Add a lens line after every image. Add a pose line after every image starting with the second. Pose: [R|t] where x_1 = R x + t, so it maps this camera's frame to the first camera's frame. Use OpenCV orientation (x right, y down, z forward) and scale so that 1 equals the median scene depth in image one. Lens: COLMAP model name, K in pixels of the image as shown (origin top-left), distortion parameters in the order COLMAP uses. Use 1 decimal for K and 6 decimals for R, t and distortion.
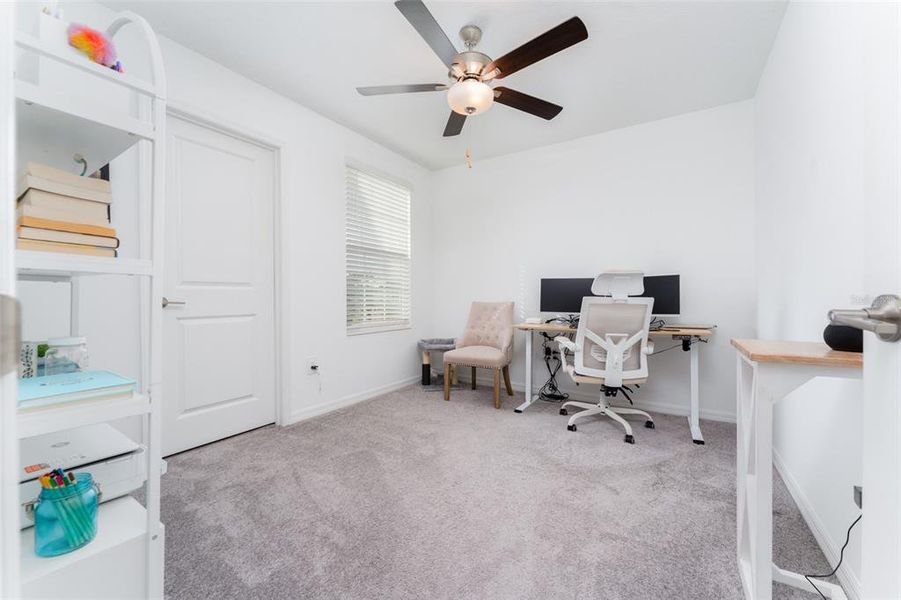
lens RADIAL K [[367.4, 0, 446.7], [0, 367.4, 302.9], [0, 0, 1]] dist [-0.001695, -0.000208]
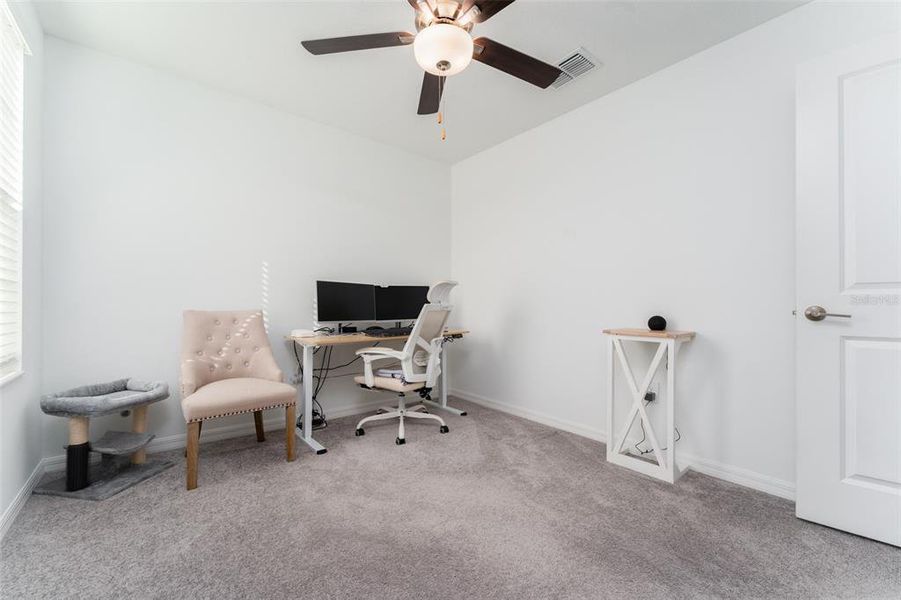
lens RADIAL K [[358.1, 0, 460.2], [0, 358.1, 306.2], [0, 0, 1]] dist [-0.001730, -0.000189]
pose [[0.293207, -0.001836, 0.956047, -0.508197], [0.006266, 0.999980, -0.000001, -0.009472], [-0.956028, 0.005991, 0.293213, 0.579562]]
